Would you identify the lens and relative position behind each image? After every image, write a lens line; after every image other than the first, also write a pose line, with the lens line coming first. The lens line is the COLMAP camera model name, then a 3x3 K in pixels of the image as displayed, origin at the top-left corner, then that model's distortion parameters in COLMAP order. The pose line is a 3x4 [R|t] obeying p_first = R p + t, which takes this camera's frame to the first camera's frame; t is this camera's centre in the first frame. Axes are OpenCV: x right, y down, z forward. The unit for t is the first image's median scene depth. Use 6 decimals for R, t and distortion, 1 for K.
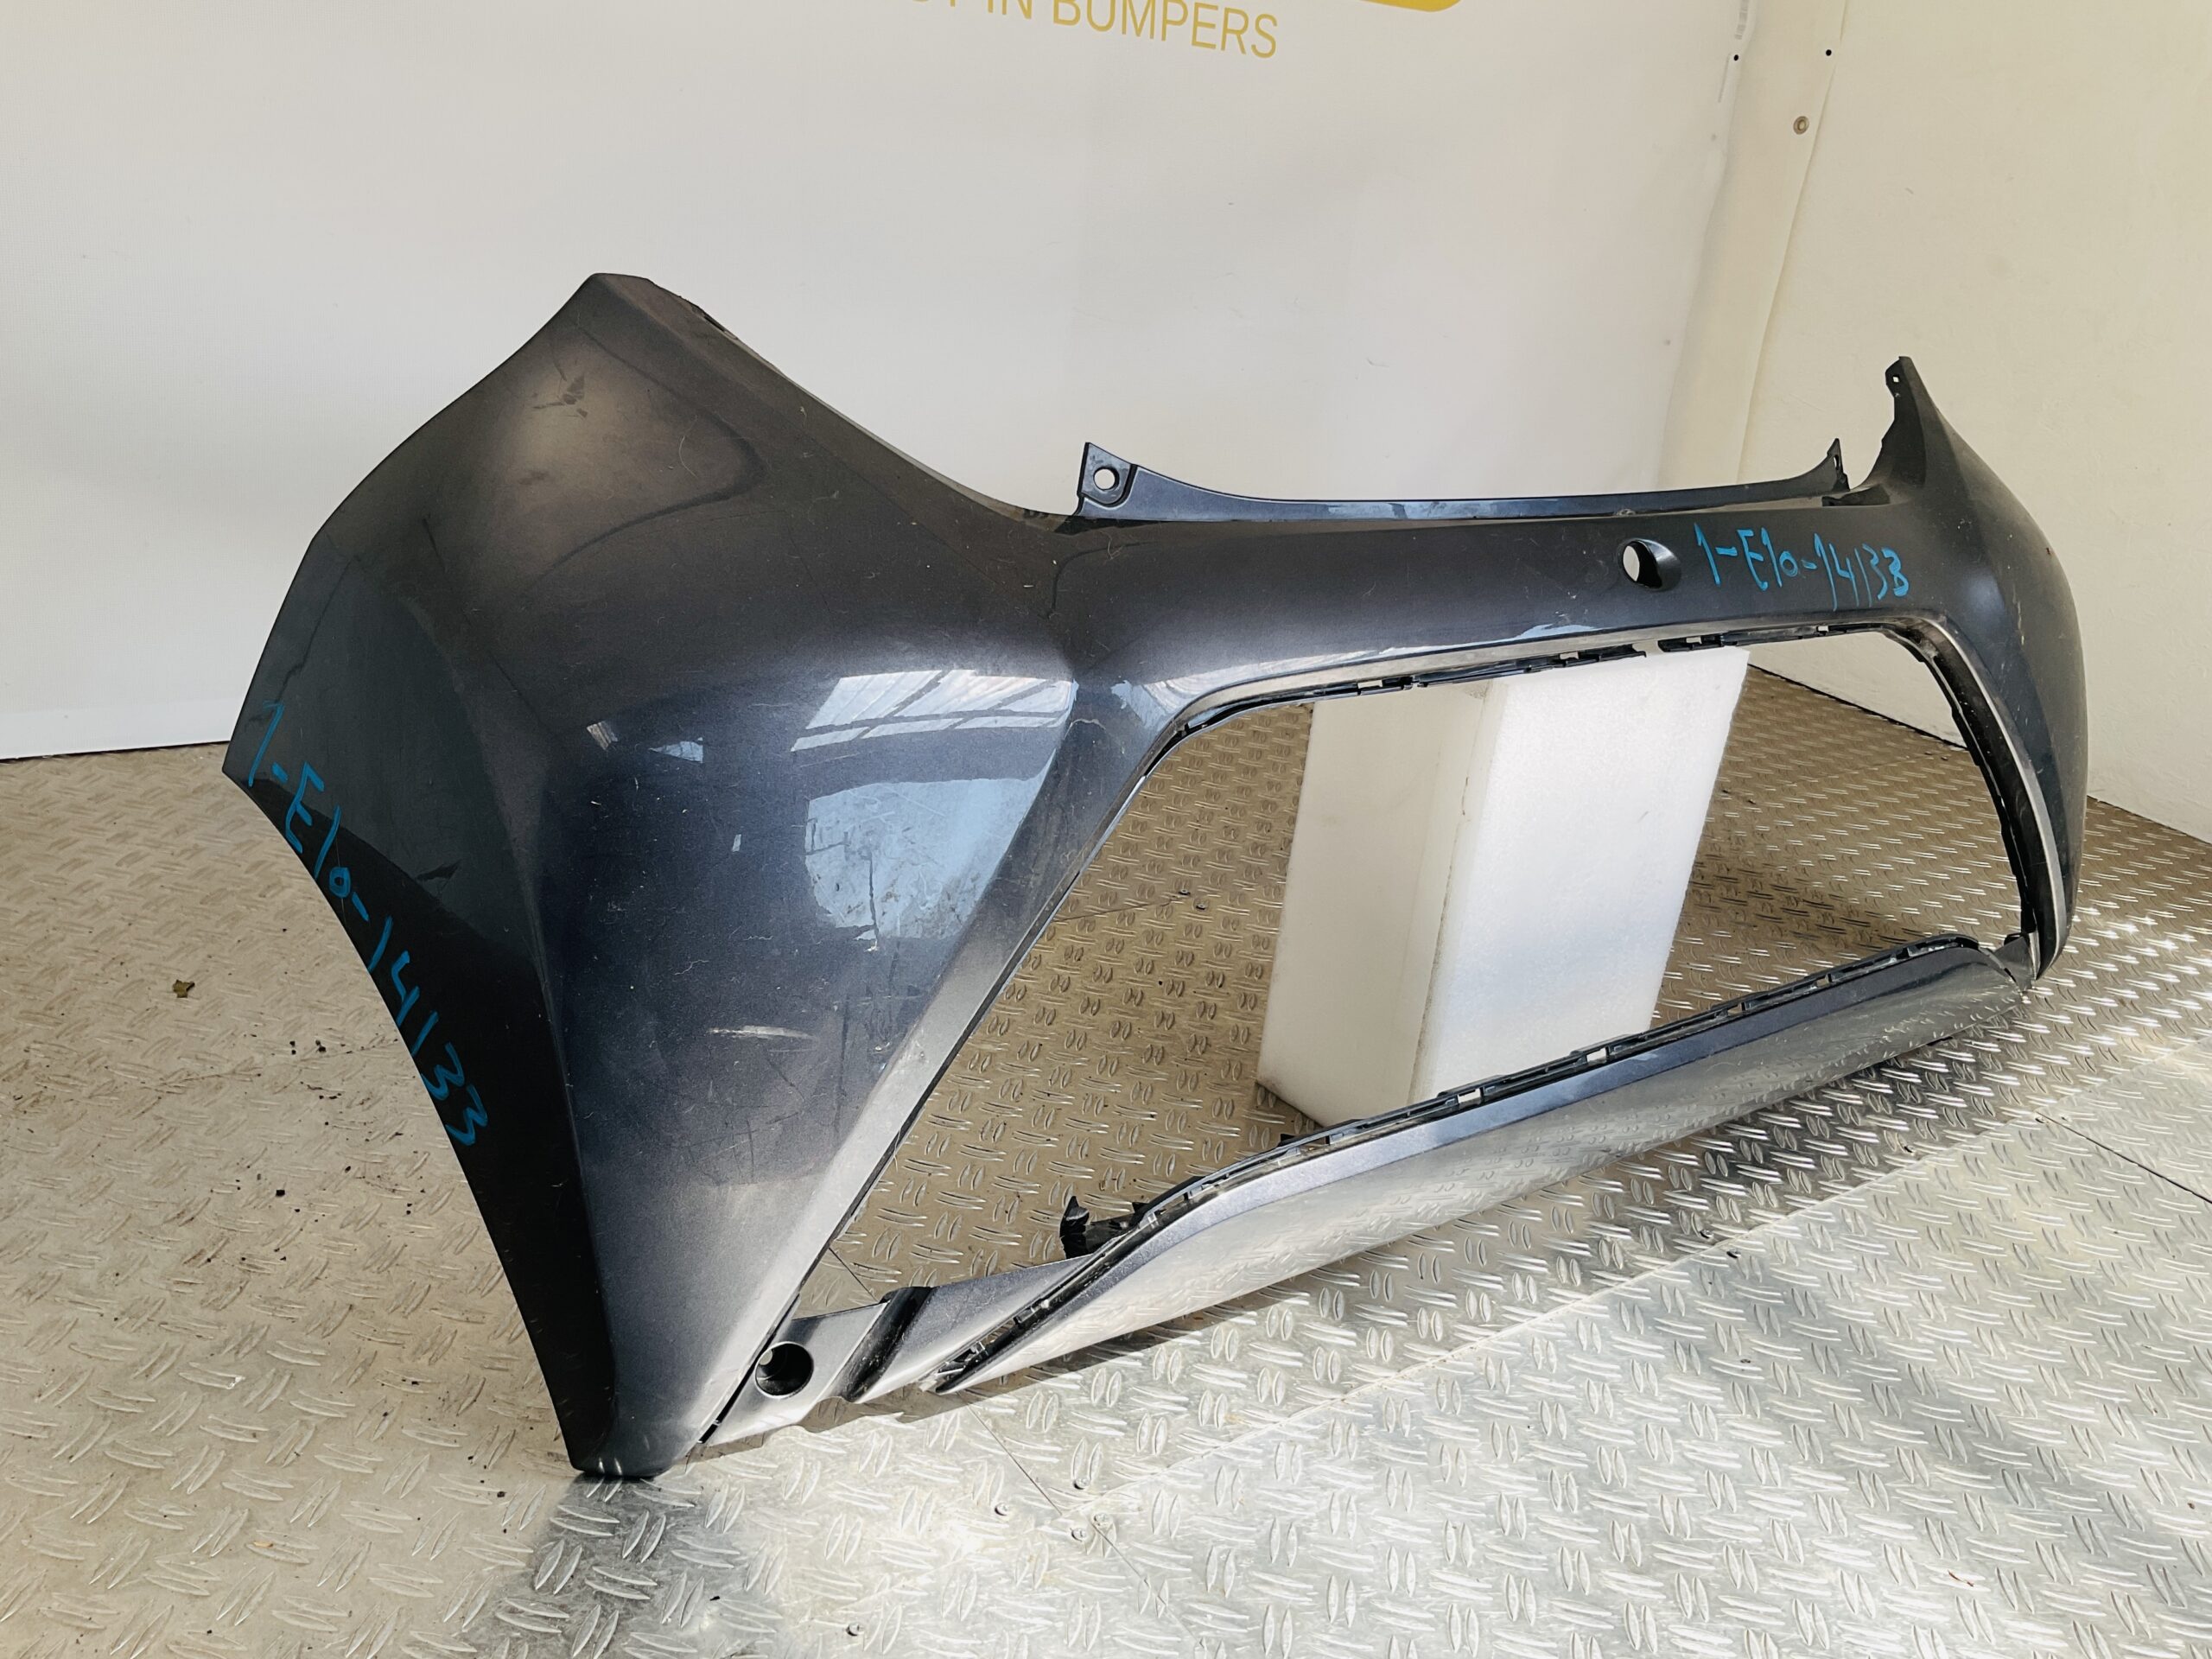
lens RADIAL K [[1890.6, 0, 1098.8], [0, 1890.6, 826.6], [0, 0, 1]] dist [0.011002, -0.051701]
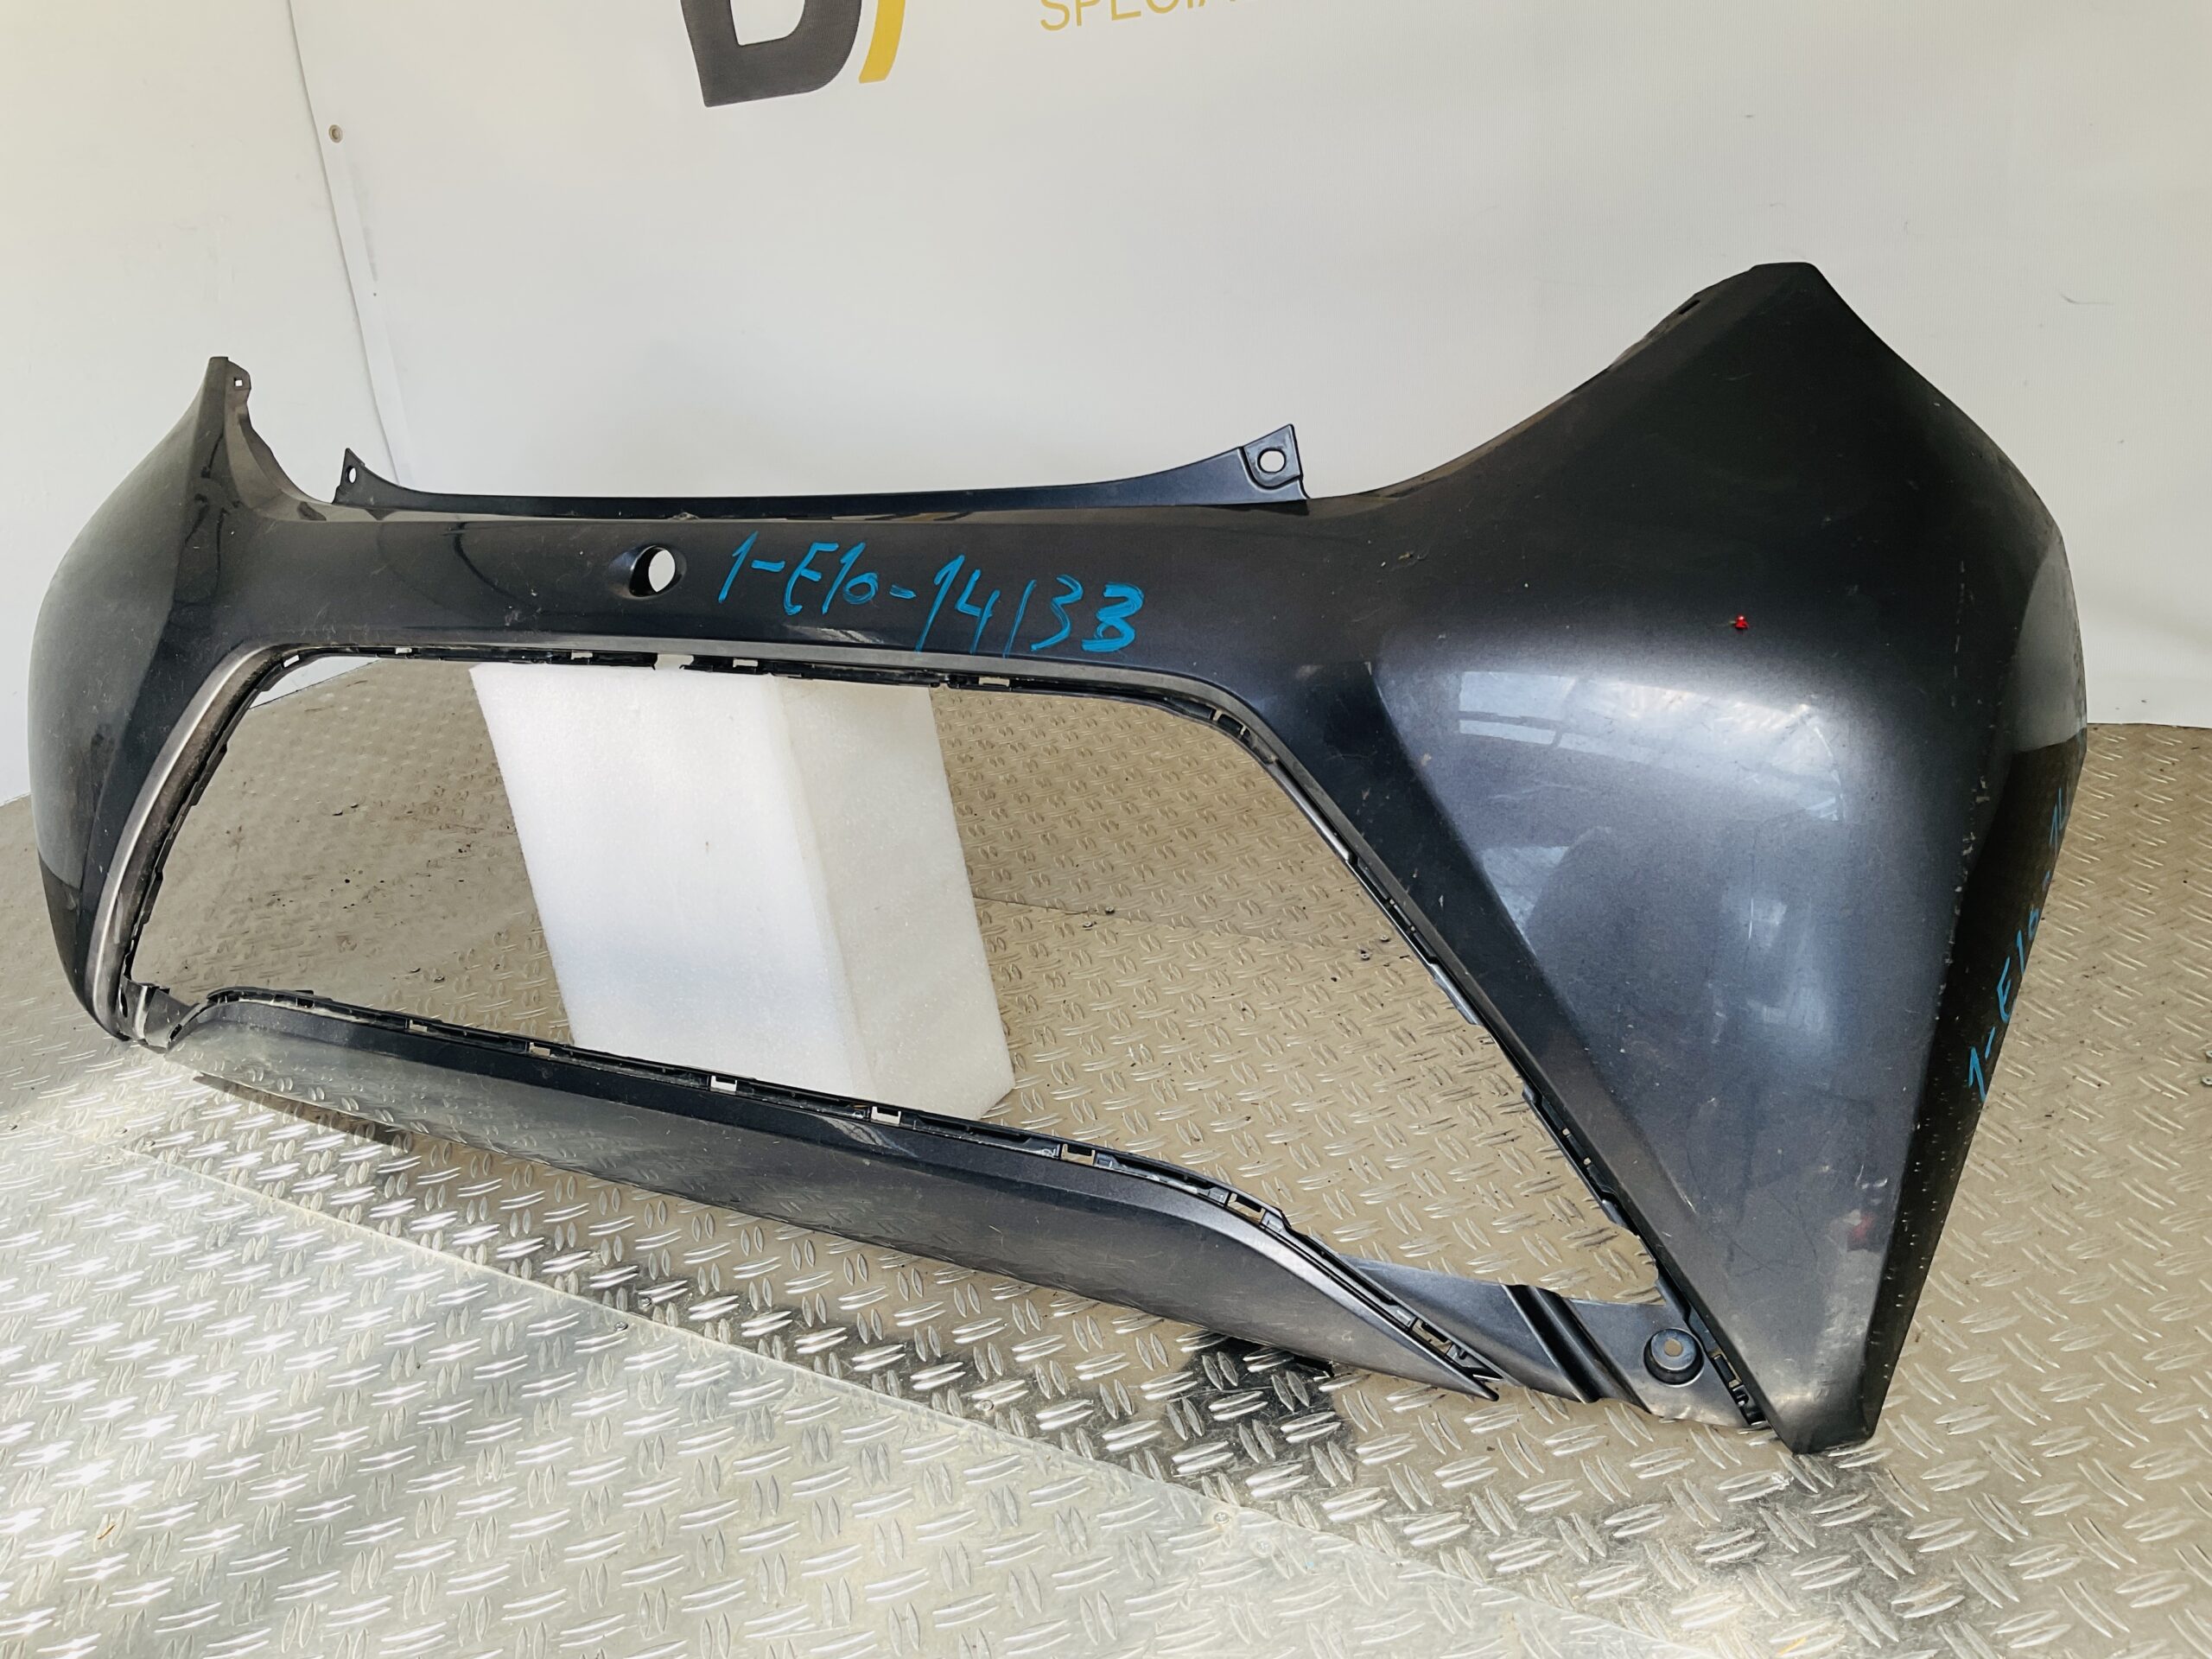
lens RADIAL K [[1890.6, 0, 1110.7], [0, 1890.6, 819.3], [0, 0, 1]] dist [0.011002, -0.051701]
pose [[0.347971, 0.172485, -0.921502, 0.802143], [-0.171722, 0.978026, 0.118221, -0.107778], [0.921644, 0.117104, 0.369944, 0.562221]]
